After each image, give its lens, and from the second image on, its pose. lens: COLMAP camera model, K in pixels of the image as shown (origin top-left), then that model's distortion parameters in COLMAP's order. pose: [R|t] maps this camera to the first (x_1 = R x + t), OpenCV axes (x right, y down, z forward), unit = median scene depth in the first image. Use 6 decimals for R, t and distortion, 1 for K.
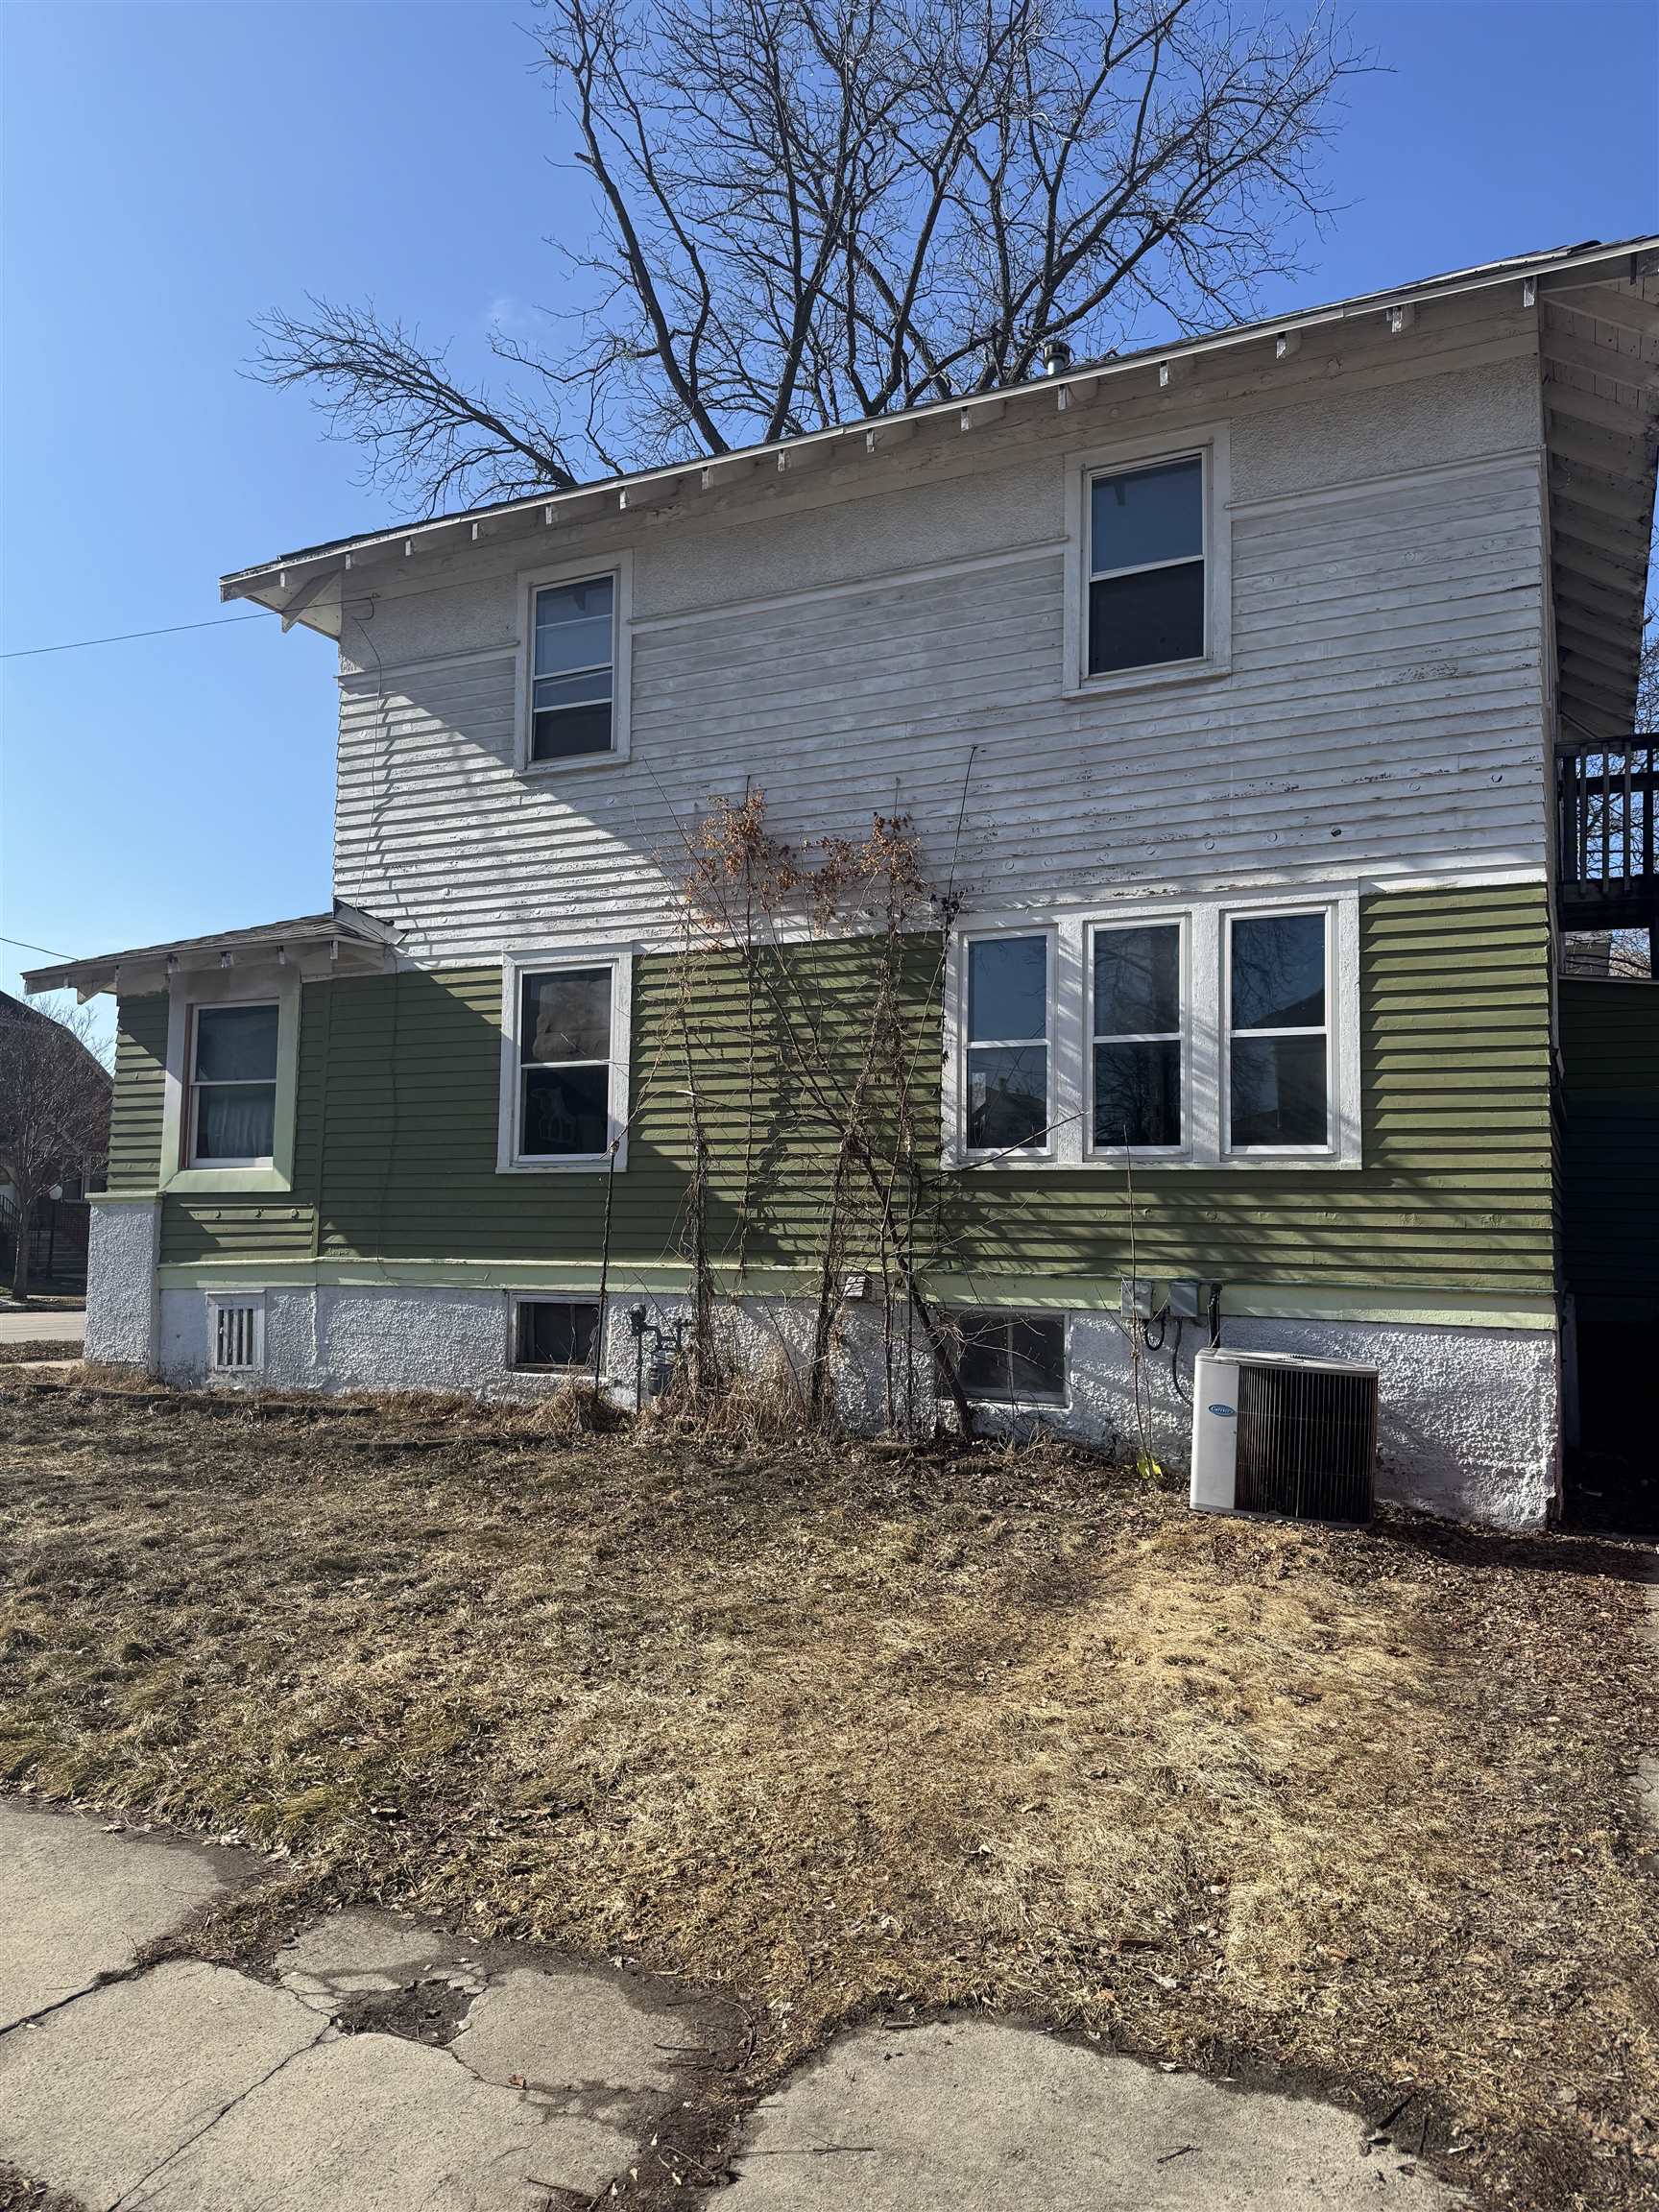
lens RADIAL K [[1563.5, 0, 830.3], [0, 1563.5, 1109.0], [0, 0, 1]] dist [0.033949, -0.018354]
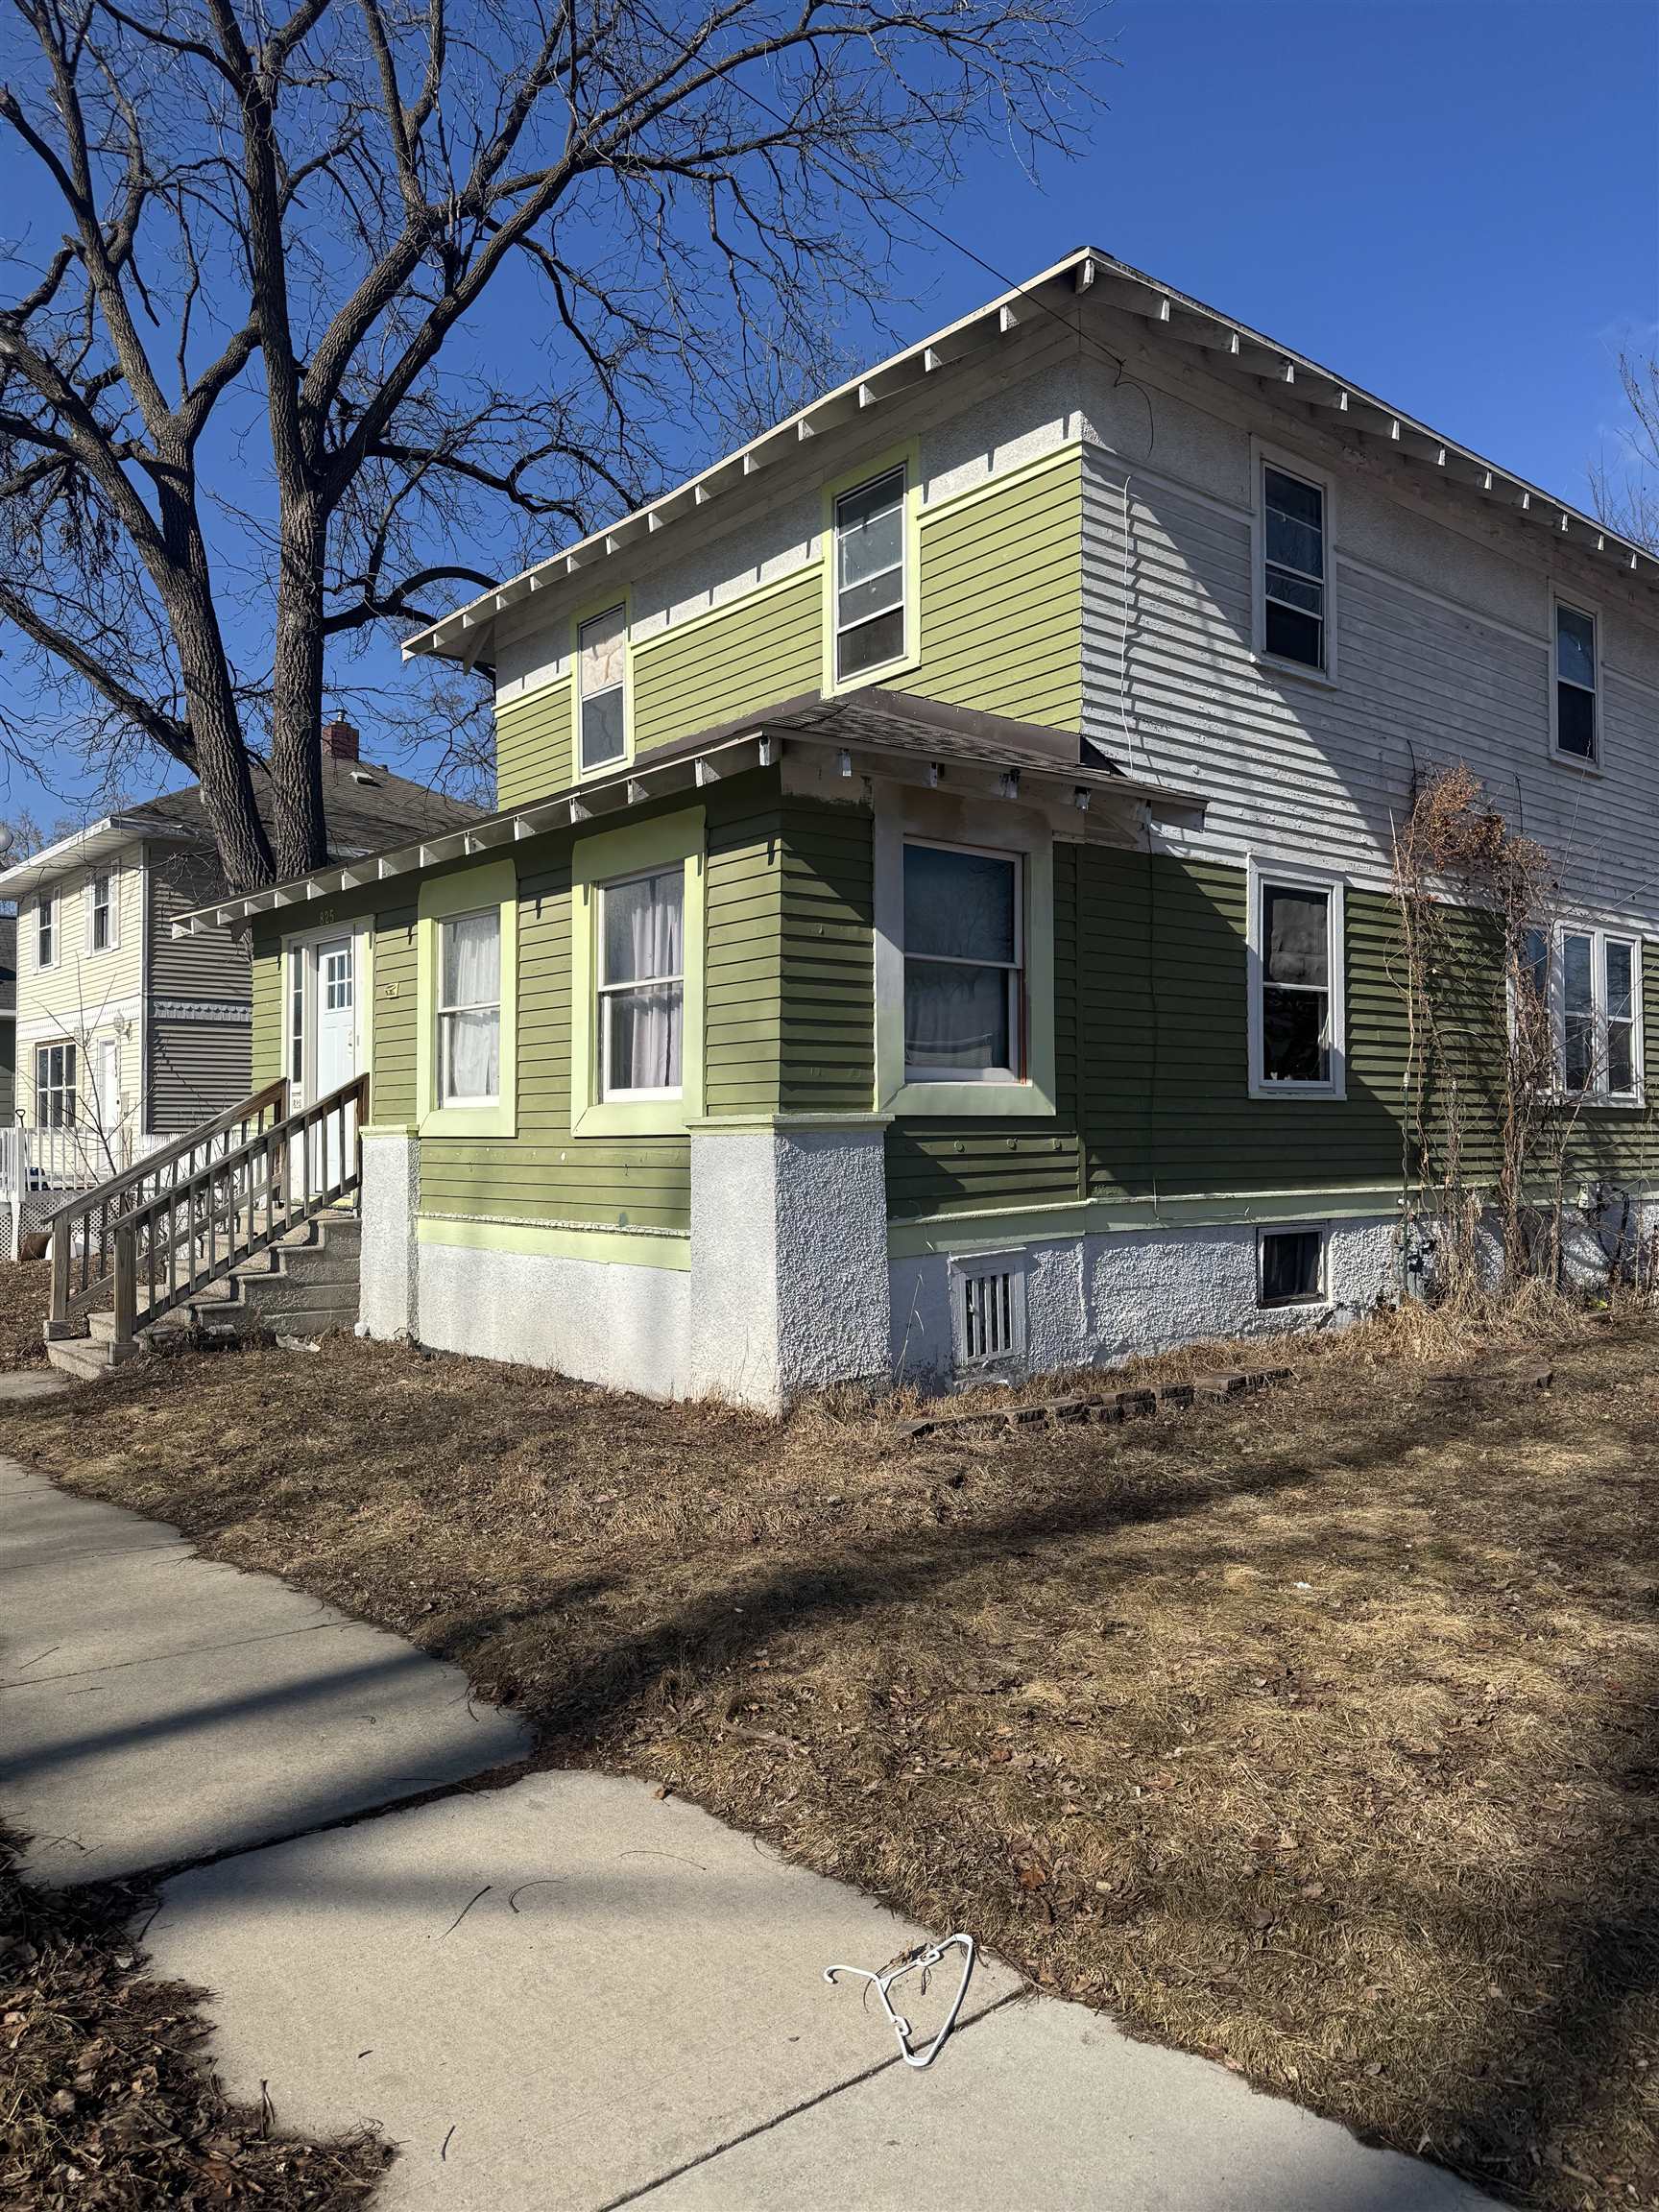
lens RADIAL K [[1563.5, 0, 827.8], [0, 1563.5, 1112.8], [0, 0, 1]] dist [0.033949, -0.018354]
pose [[0.434992, 0.000422, 0.900434, -1.122522], [-0.066128, 0.997314, 0.031478, 0.036182], [-0.898003, -0.073237, 0.433851, 0.803753]]
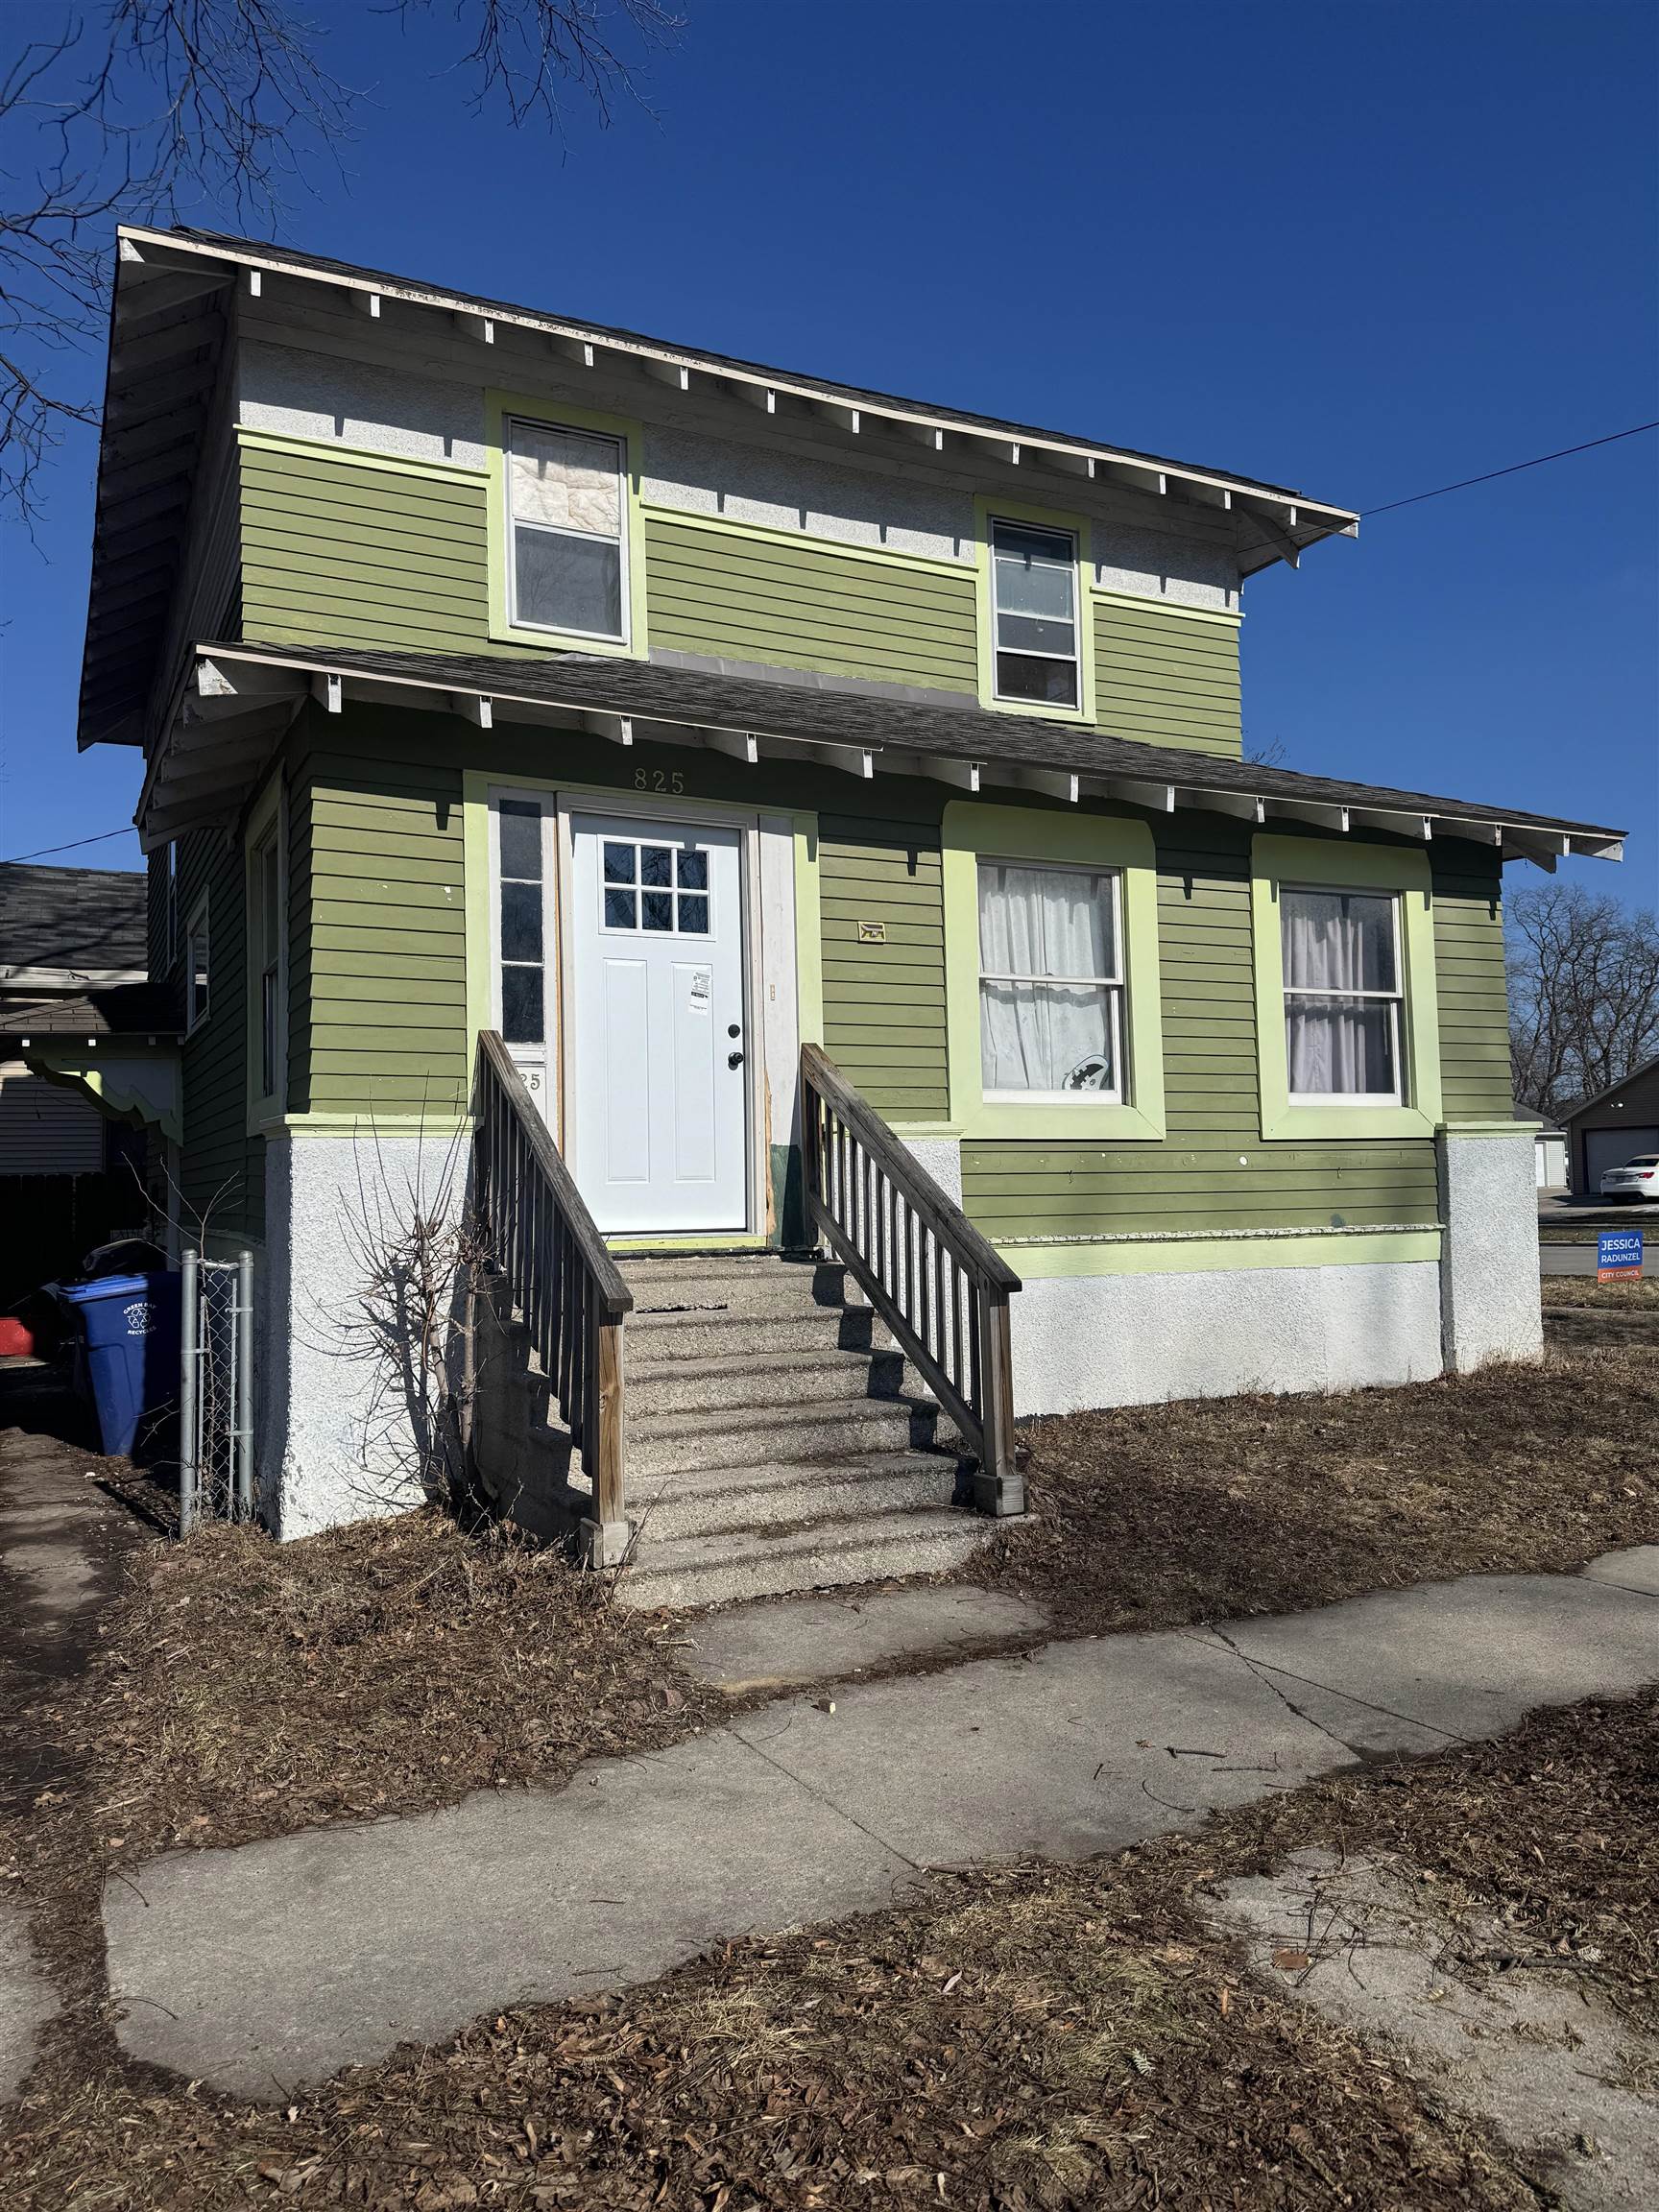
lens RADIAL K [[1563.5, 0, 827.4], [0, 1563.5, 1097.1], [0, 0, 1]] dist [0.033949, -0.018354]
pose [[-0.781515, 0.037796, 0.622741, -0.810228], [-0.044480, 0.992248, -0.116043, 0.145569], [-0.622299, -0.118389, -0.773775, 1.856356]]
